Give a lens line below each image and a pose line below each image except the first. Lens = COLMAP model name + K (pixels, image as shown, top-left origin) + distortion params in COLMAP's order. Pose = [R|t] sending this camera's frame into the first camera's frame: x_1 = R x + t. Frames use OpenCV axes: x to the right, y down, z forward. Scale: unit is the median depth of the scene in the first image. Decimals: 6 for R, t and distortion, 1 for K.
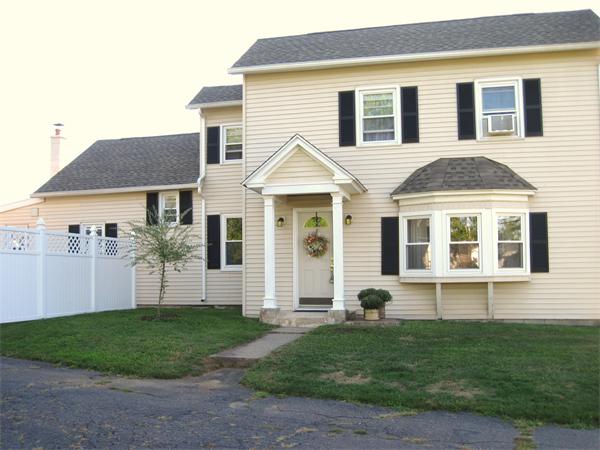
lens RADIAL K [[633.3, 0, 300.9], [0, 633.3, 225.8], [0, 0, 1]] dist [-0.105326, 0.000000]
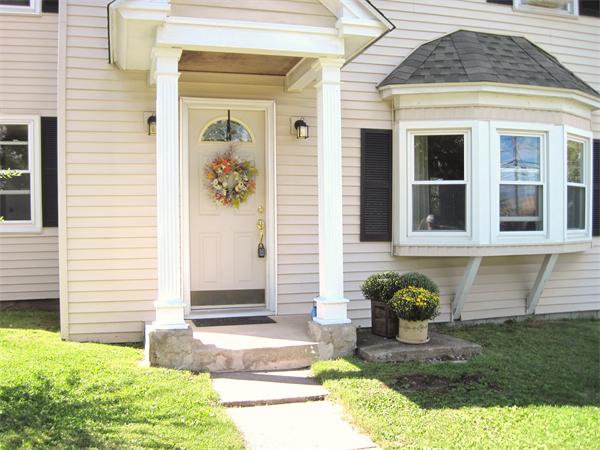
lens RADIAL K [[633.3, 0, 298.9], [0, 633.3, 225.5], [0, 0, 1]] dist [-0.105326, 0.000000]
pose [[0.867521, 0.000261, 0.497401, -0.173548], [-0.037743, 0.997151, 0.065303, 0.033742], [-0.495967, -0.075425, 0.865059, 0.593253]]
